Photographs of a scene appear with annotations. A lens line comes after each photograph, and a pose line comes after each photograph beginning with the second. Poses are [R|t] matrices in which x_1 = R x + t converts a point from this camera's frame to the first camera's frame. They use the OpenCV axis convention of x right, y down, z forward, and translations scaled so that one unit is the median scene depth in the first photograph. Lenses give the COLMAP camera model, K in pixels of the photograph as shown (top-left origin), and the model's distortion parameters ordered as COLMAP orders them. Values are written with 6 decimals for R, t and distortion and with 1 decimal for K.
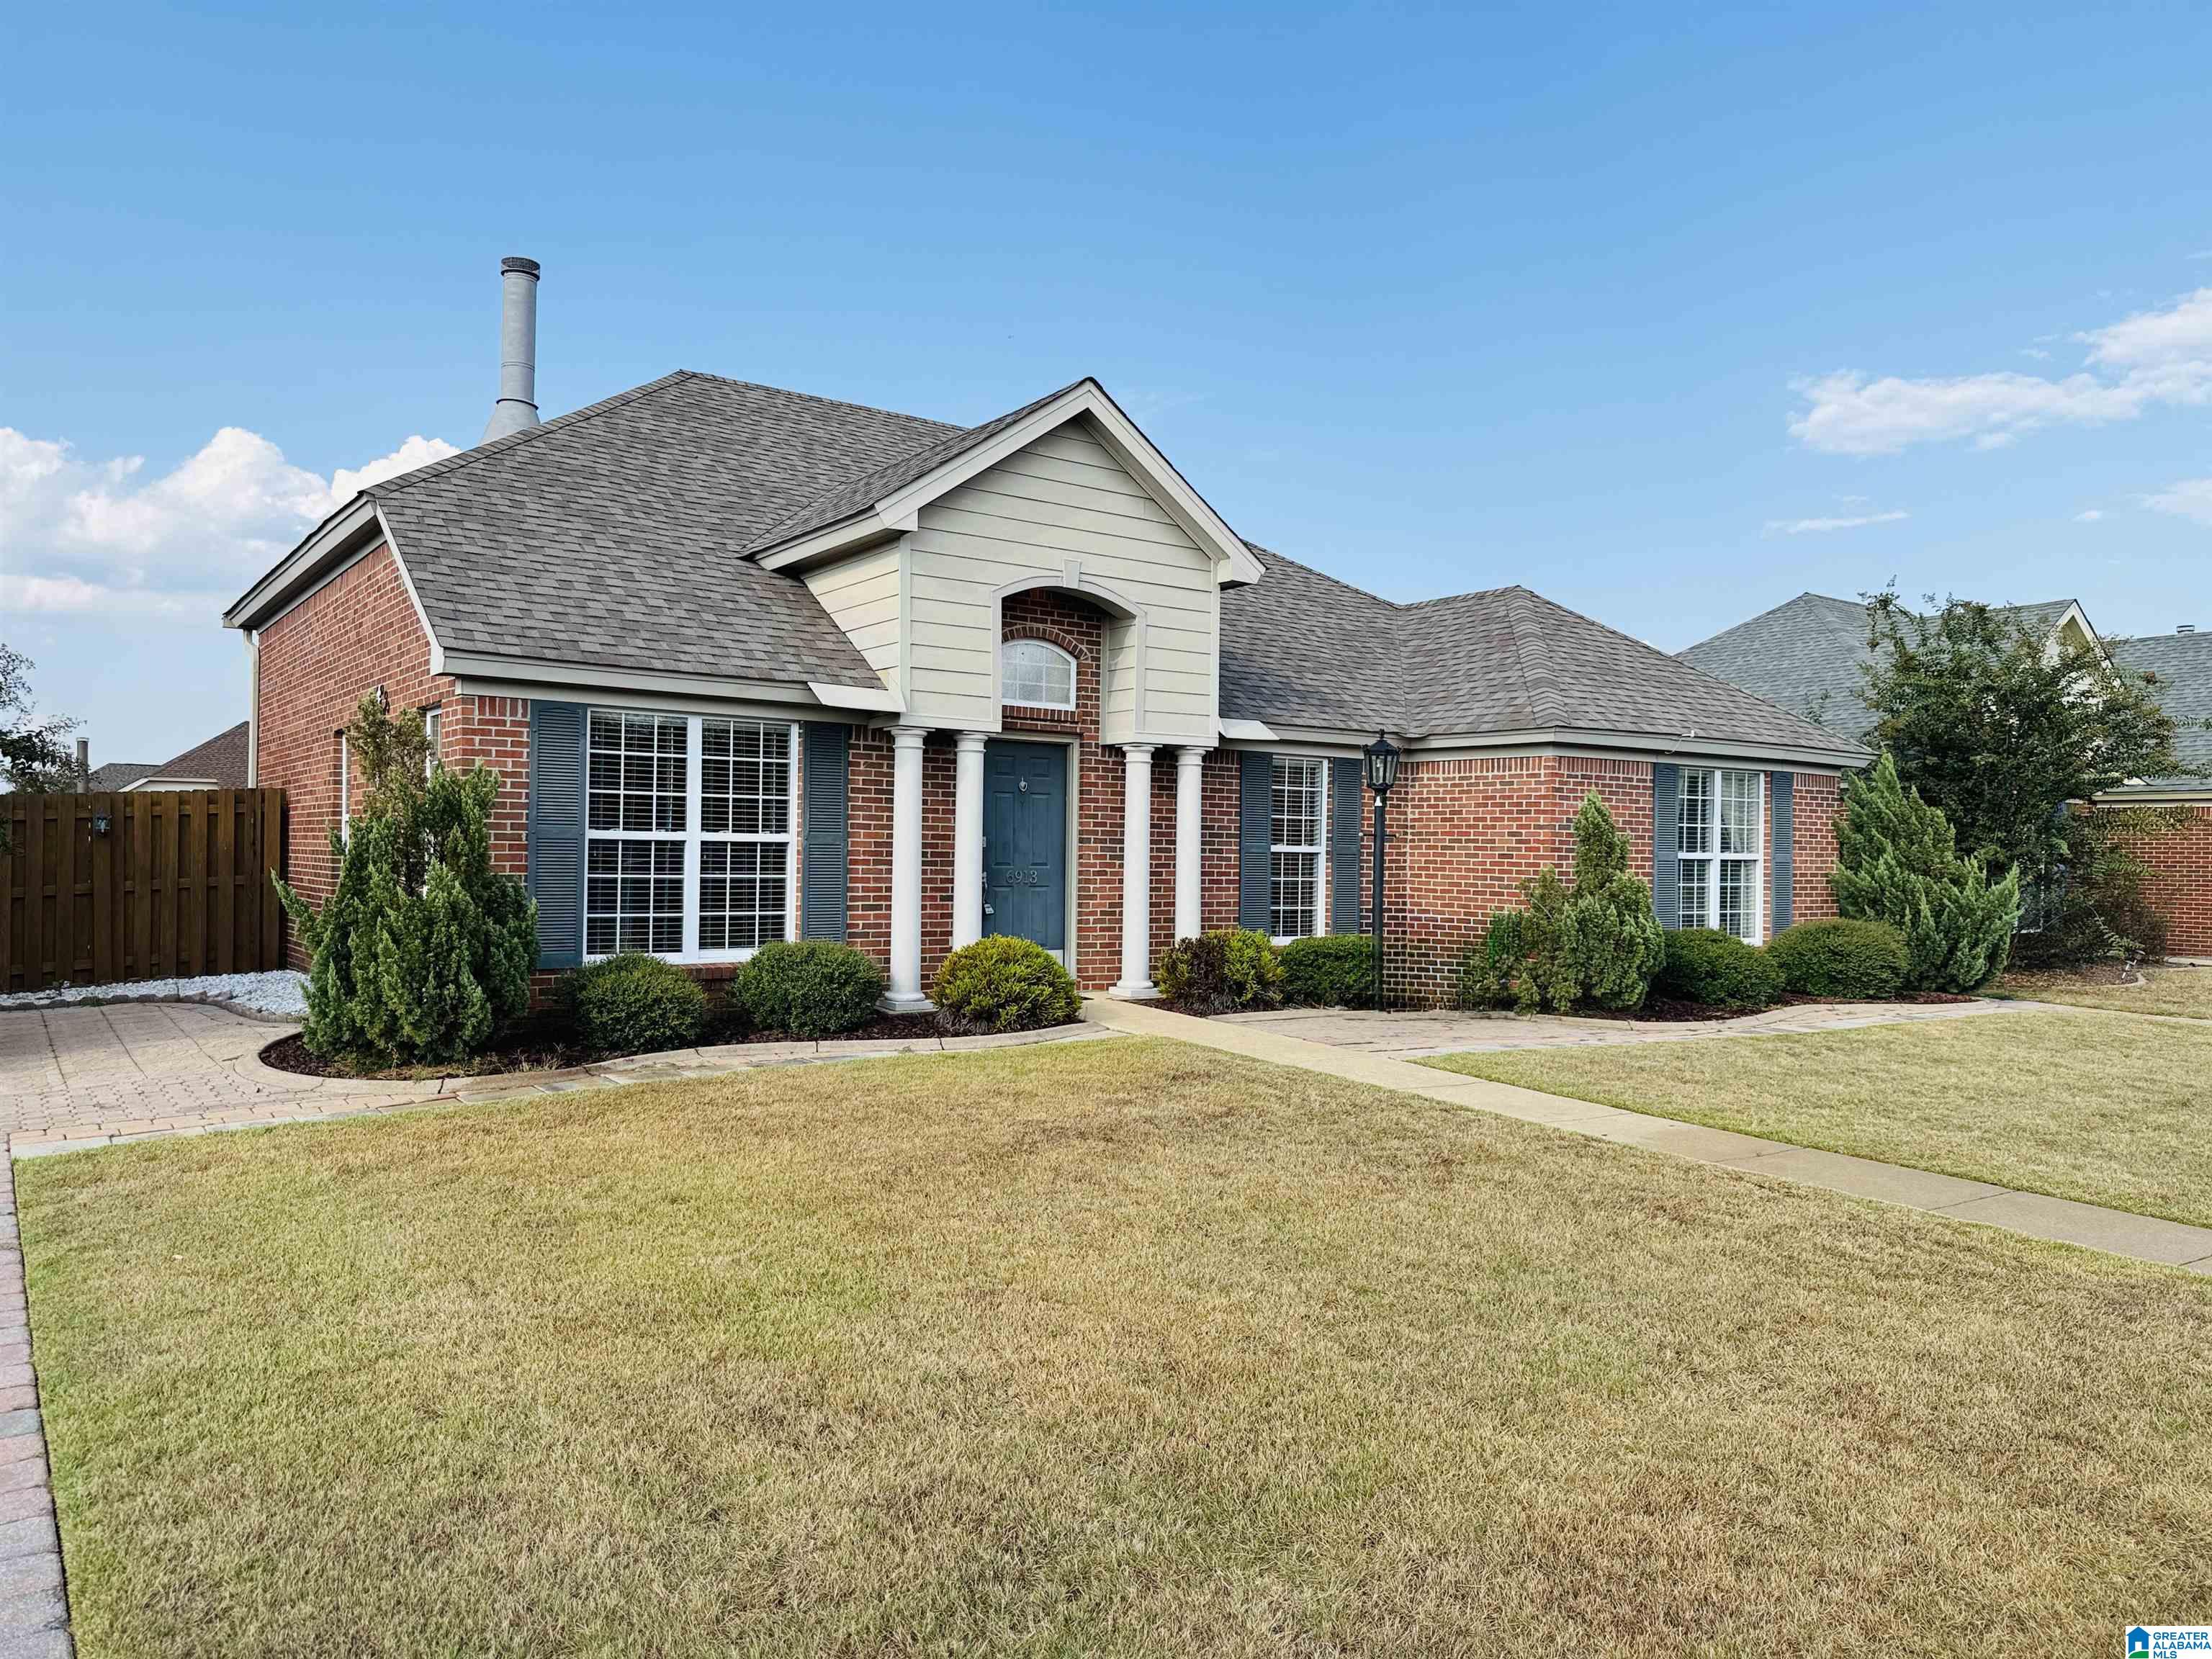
lens RADIAL K [[1562.8, 0, 1124.3], [0, 1562.8, 833.5], [0, 0, 1]] dist [0.059372, -0.069195]
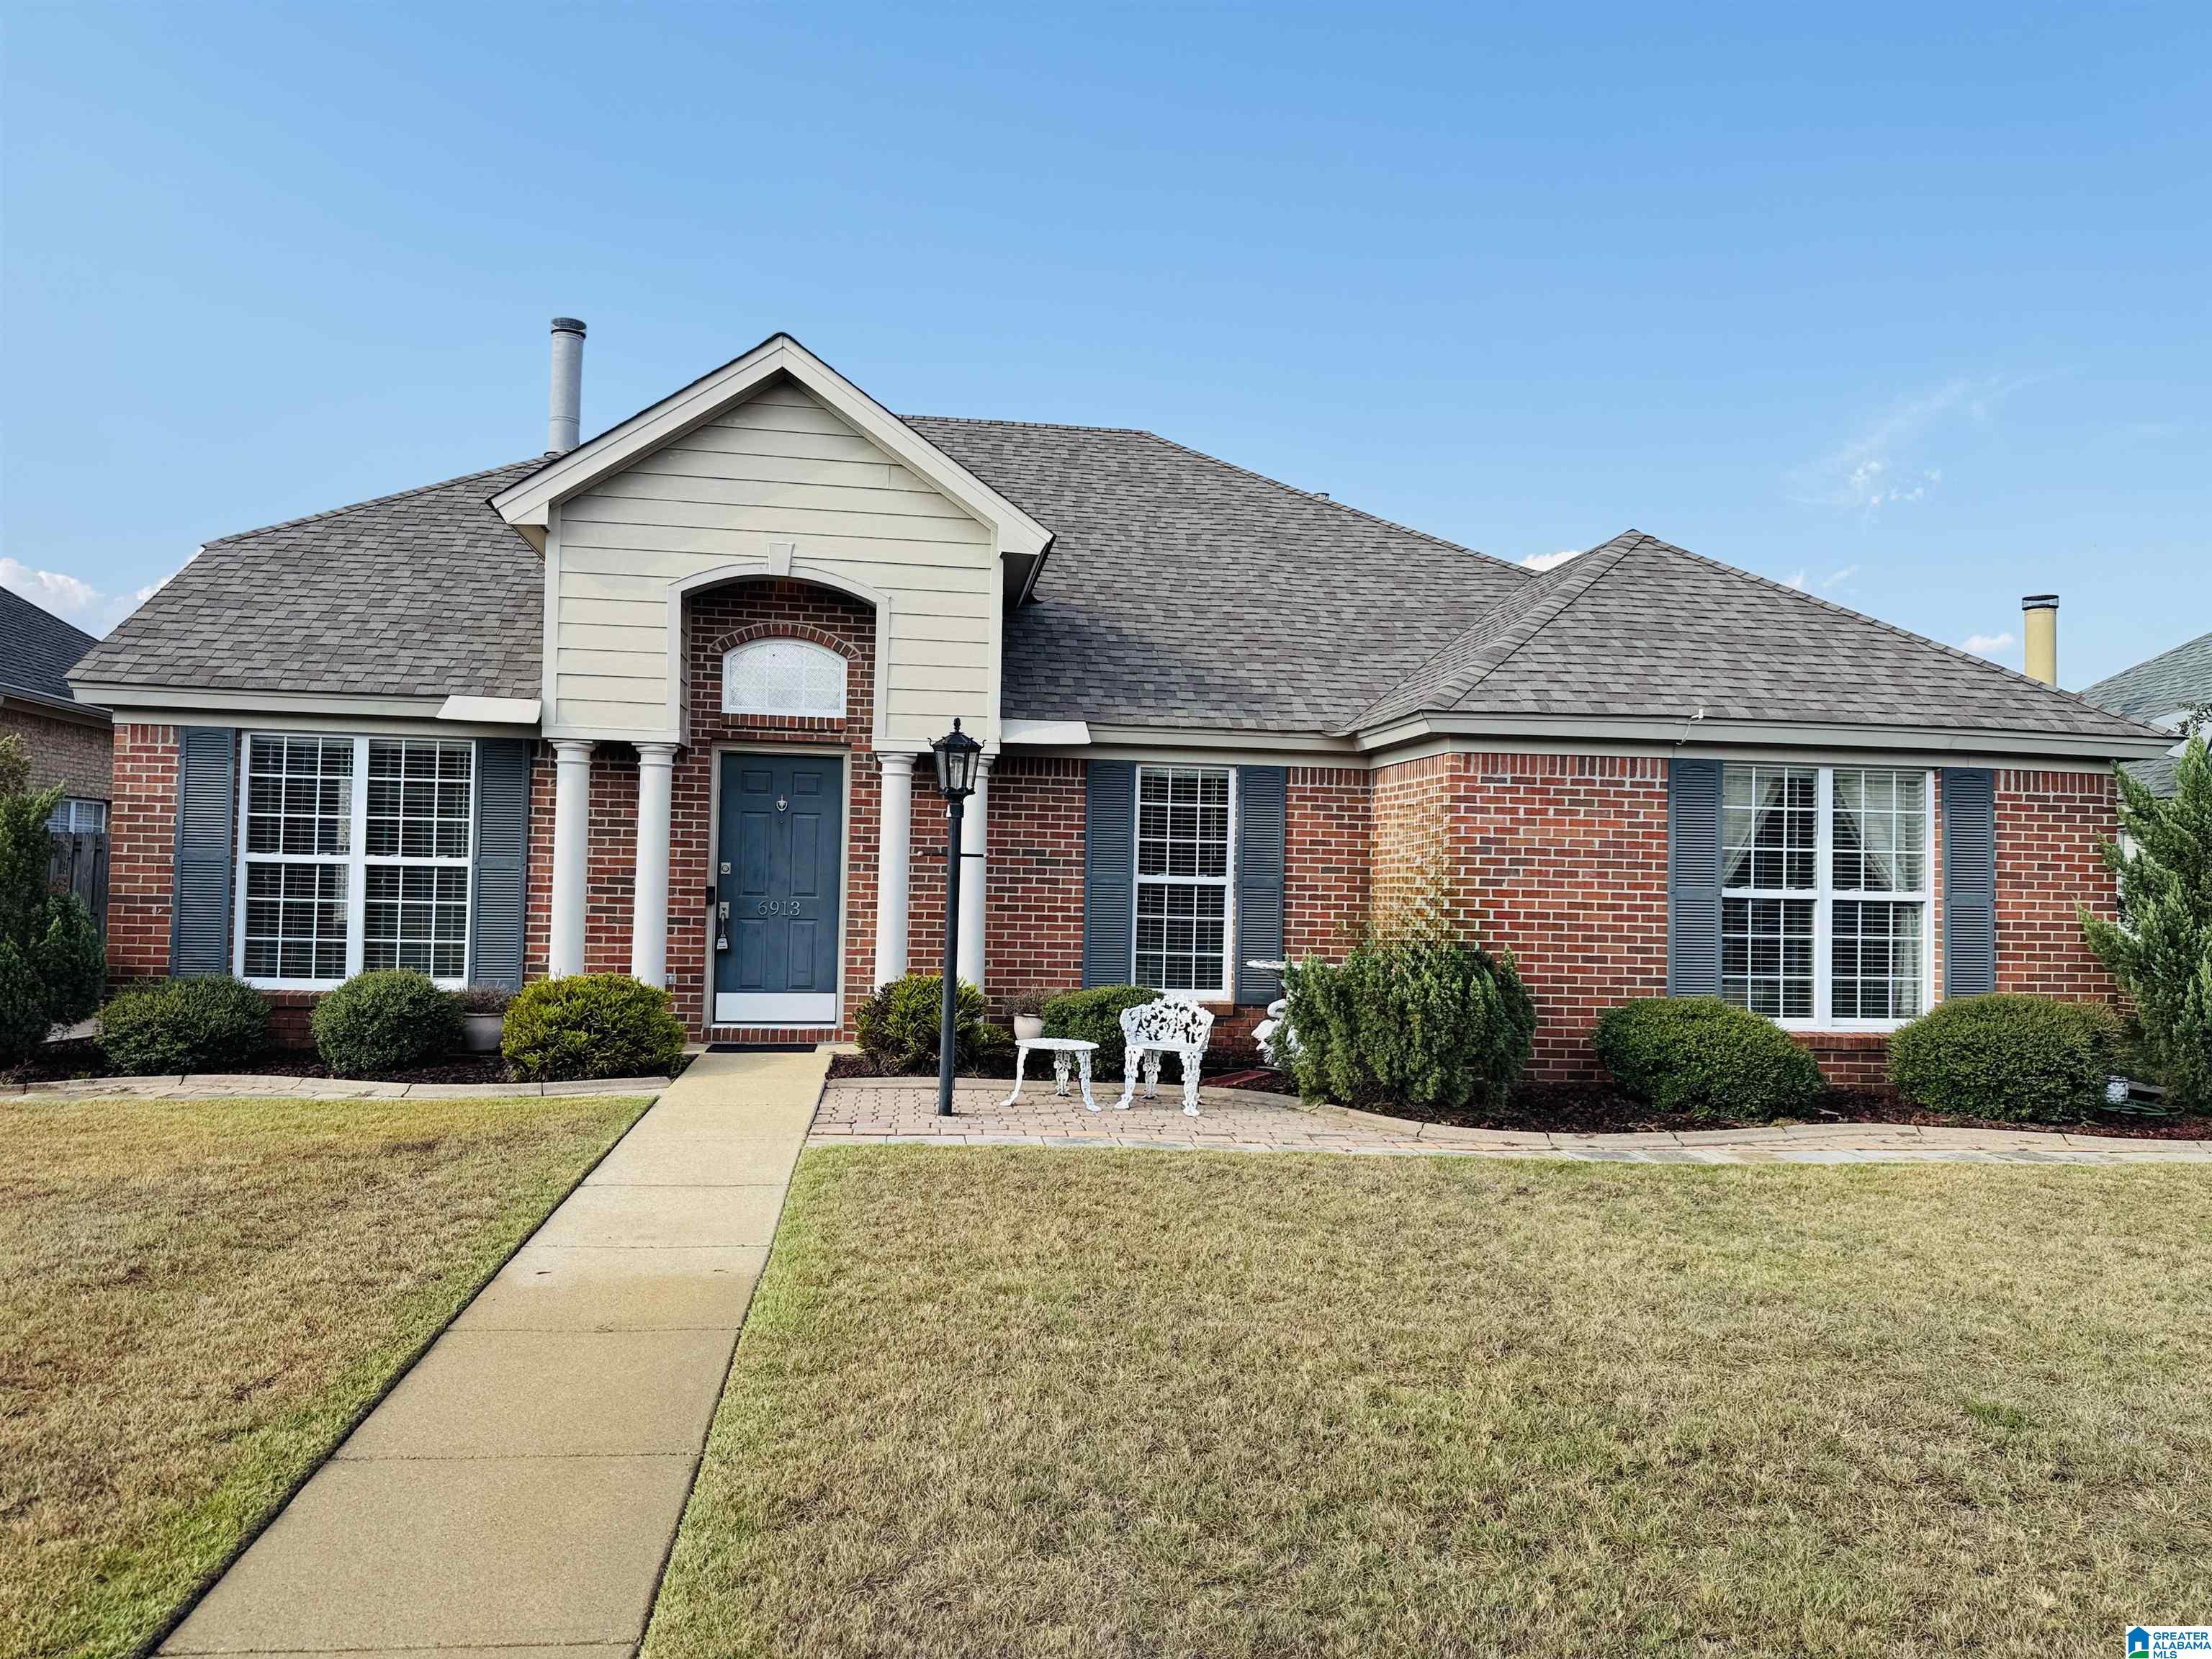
lens RADIAL K [[1562.8, 0, 1111.4], [0, 1562.8, 830.4], [0, 0, 1]] dist [0.059372, -0.069195]
pose [[0.881549, -0.013581, -0.471897, 0.516340], [-0.002785, 0.999419, -0.033966, 0.013212], [0.472084, 0.031257, 0.880999, 0.310748]]
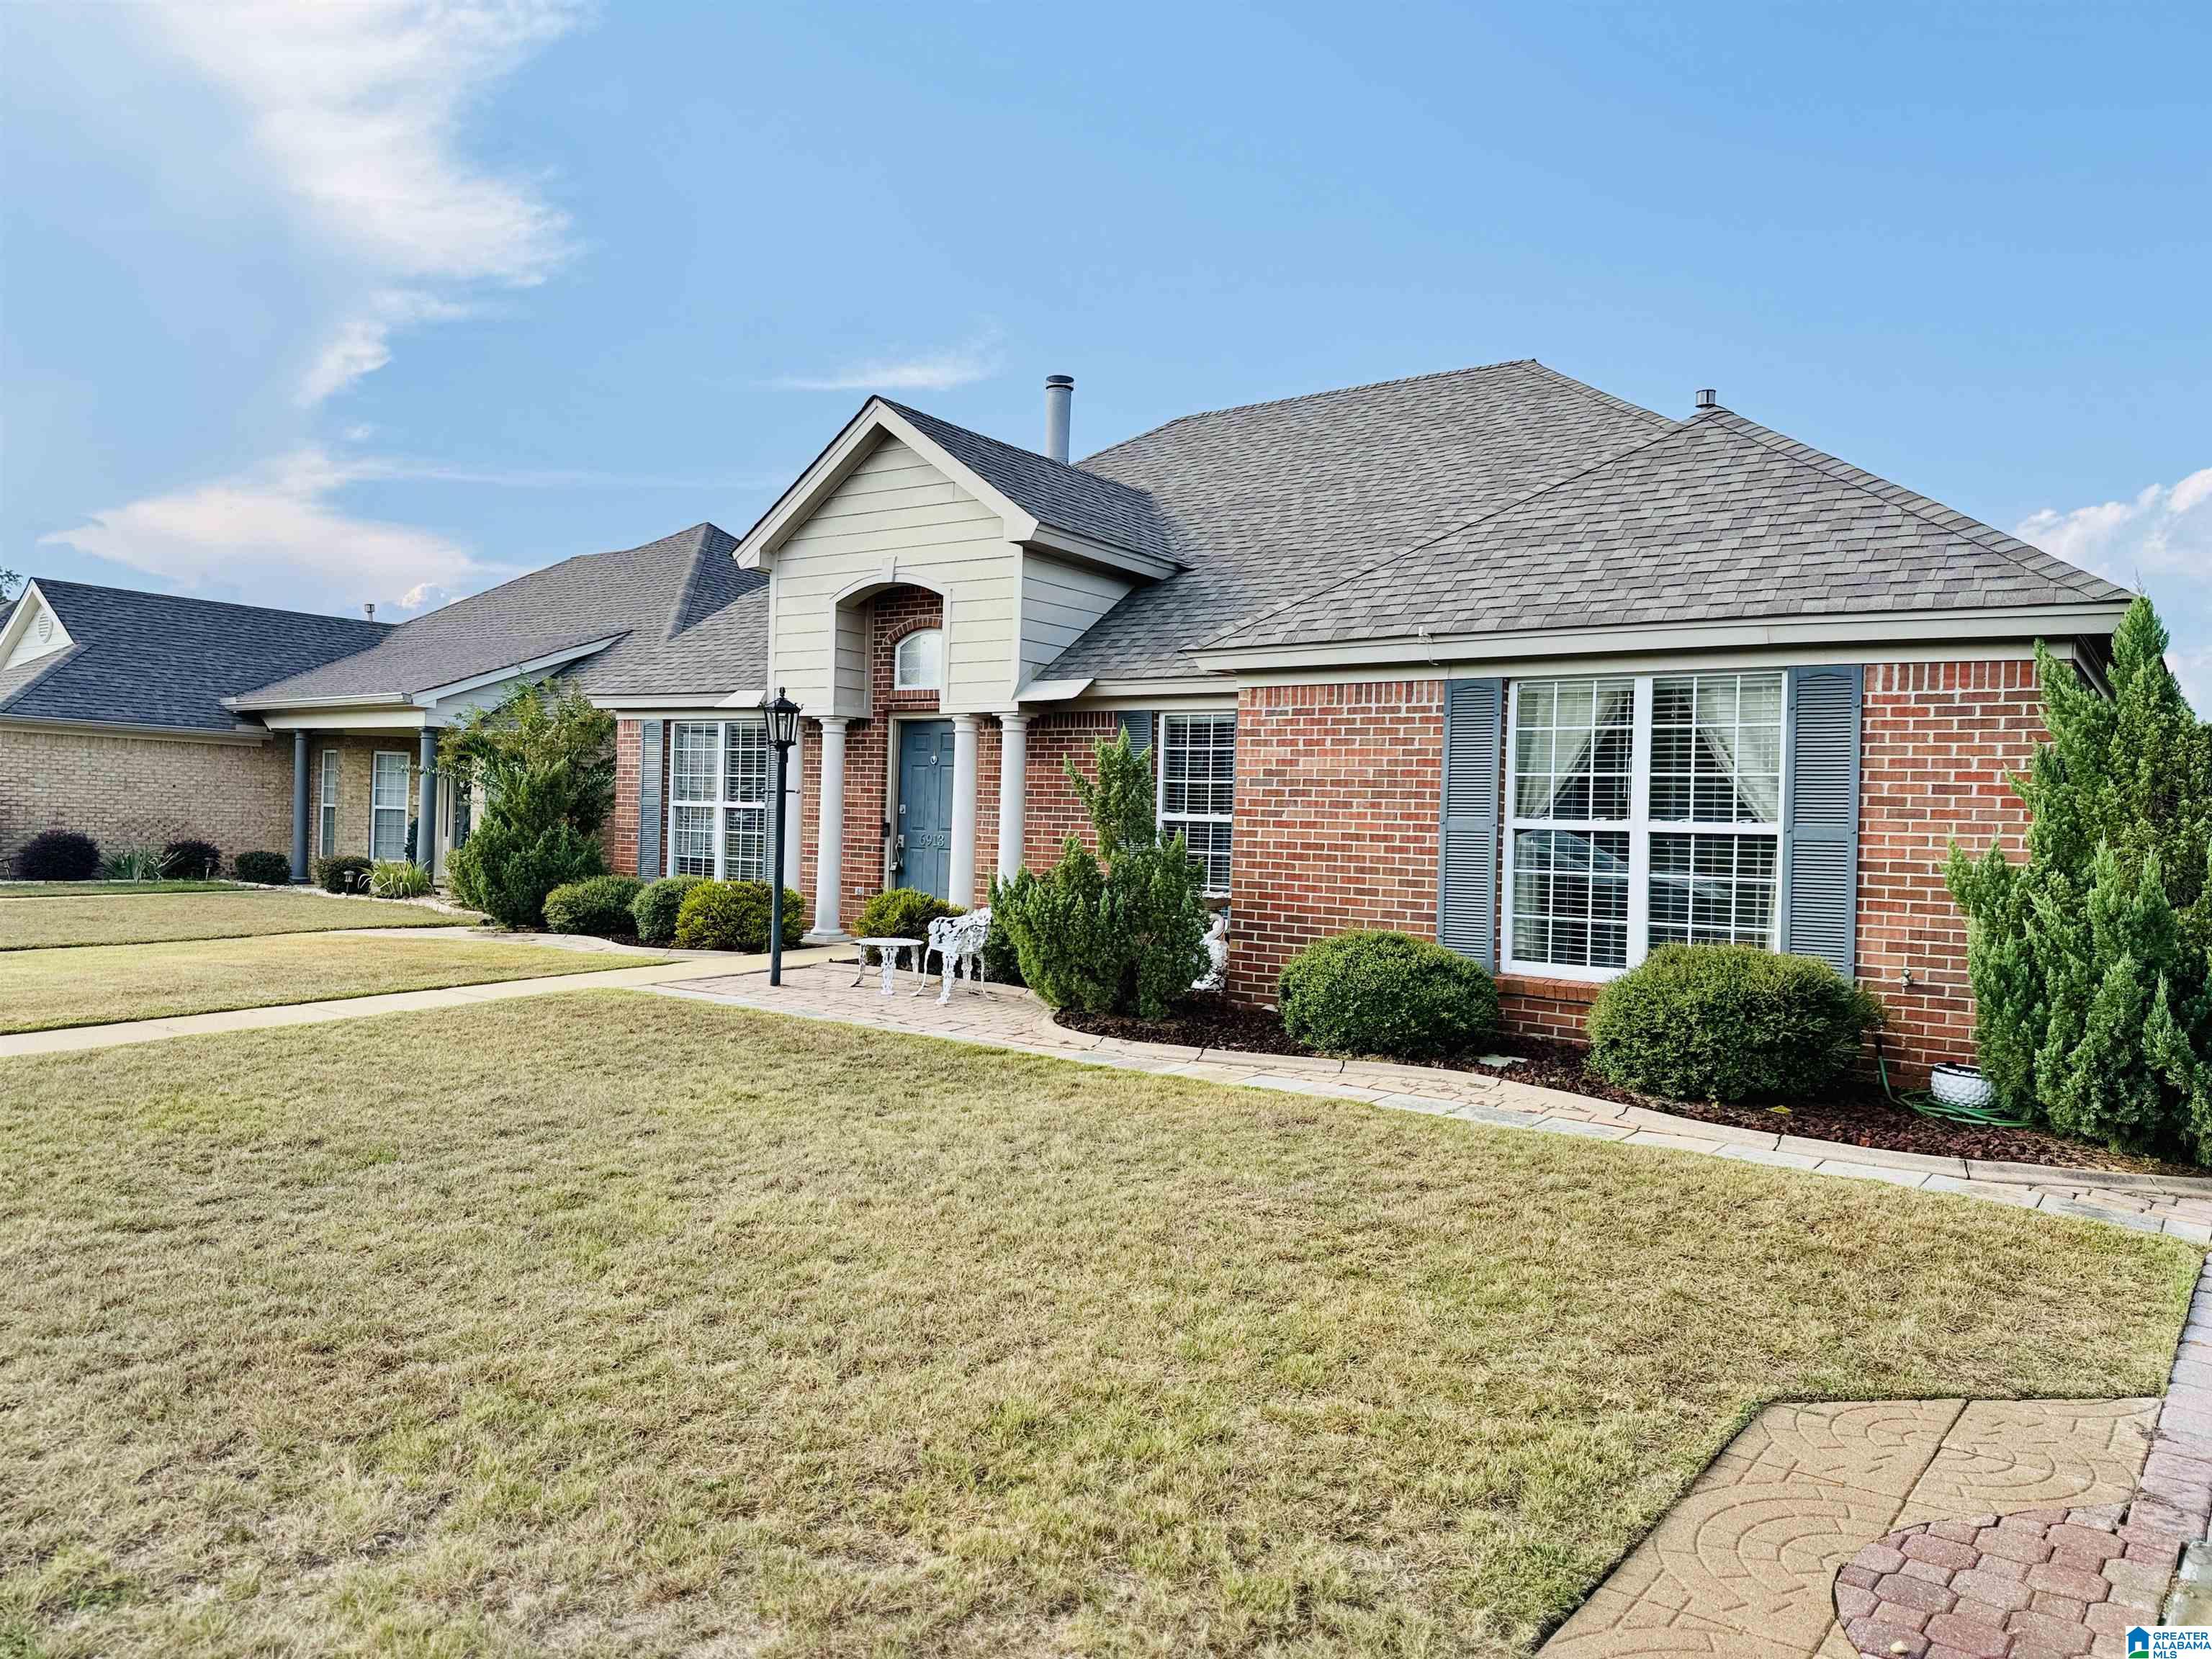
lens RADIAL K [[1562.8, 0, 1102.1], [0, 1562.8, 849.6], [0, 0, 1]] dist [0.059372, -0.069195]
pose [[0.308791, 0.008940, -0.951088, 1.050567], [-0.012576, 0.999907, 0.005316, 0.027505], [0.951047, 0.010319, 0.308875, 0.765954]]
